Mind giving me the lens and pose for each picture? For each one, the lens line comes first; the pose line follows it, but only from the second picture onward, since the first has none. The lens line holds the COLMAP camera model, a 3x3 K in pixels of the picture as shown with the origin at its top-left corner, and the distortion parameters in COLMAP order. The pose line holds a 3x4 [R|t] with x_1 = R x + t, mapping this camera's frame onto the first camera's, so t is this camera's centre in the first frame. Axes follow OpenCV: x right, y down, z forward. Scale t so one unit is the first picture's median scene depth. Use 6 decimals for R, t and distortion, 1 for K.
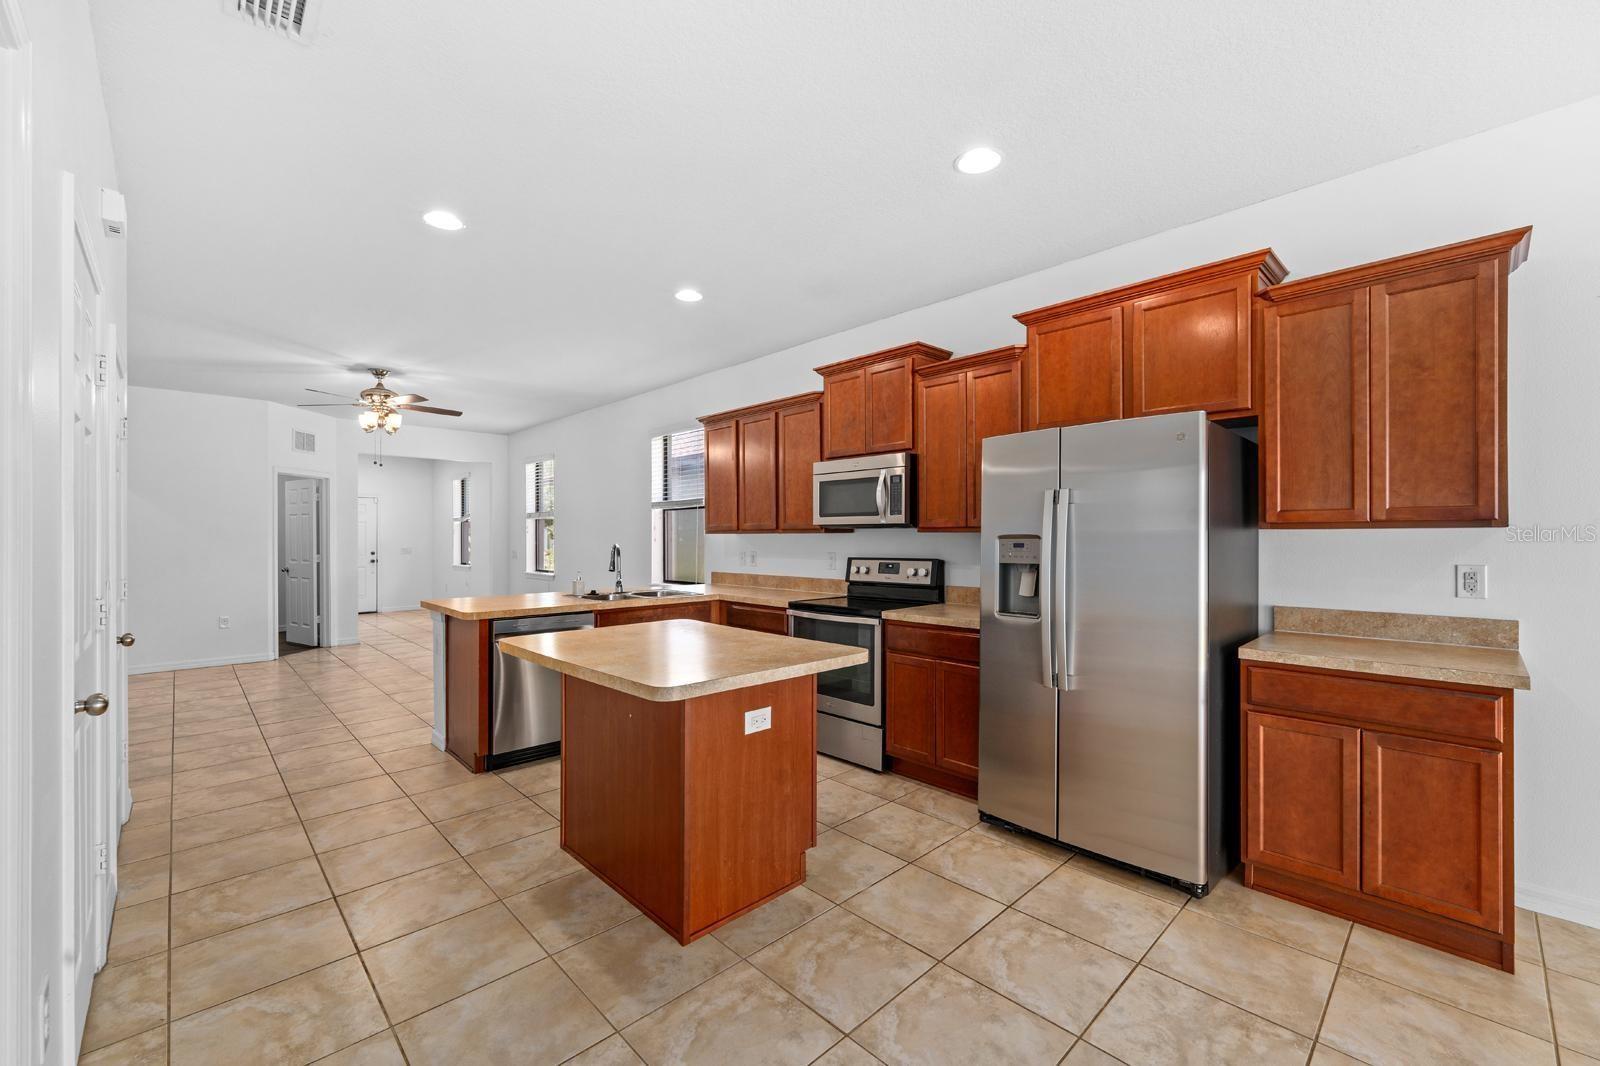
lens RADIAL K [[651.4, 0, 801.9], [0, 651.4, 535.9], [0, 0, 1]] dist [-0.000626, -0.000854]
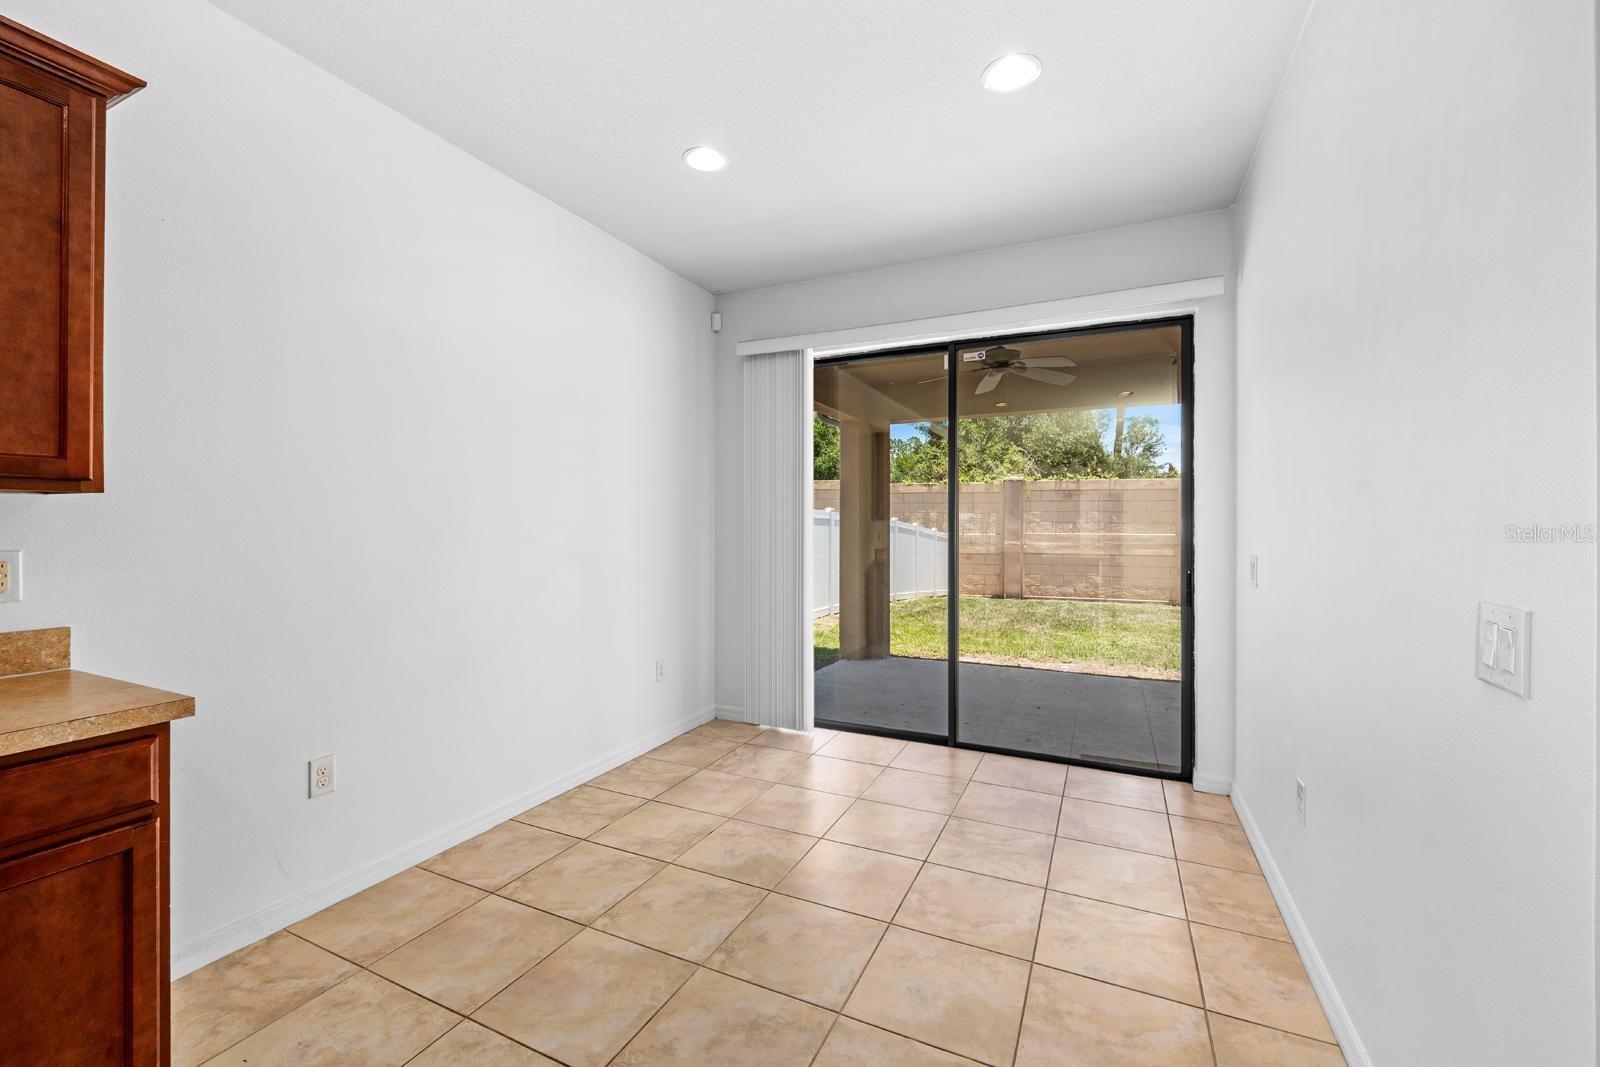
lens RADIAL K [[651.4, 0, 802.3], [0, 651.4, 525.0], [0, 0, 1]] dist [-0.000626, -0.000854]
pose [[-0.355184, 0.002977, 0.934792, 0.151728], [-0.003601, 0.999983, -0.004553, 0.019334], [-0.934789, -0.004983, -0.355168, 0.488389]]
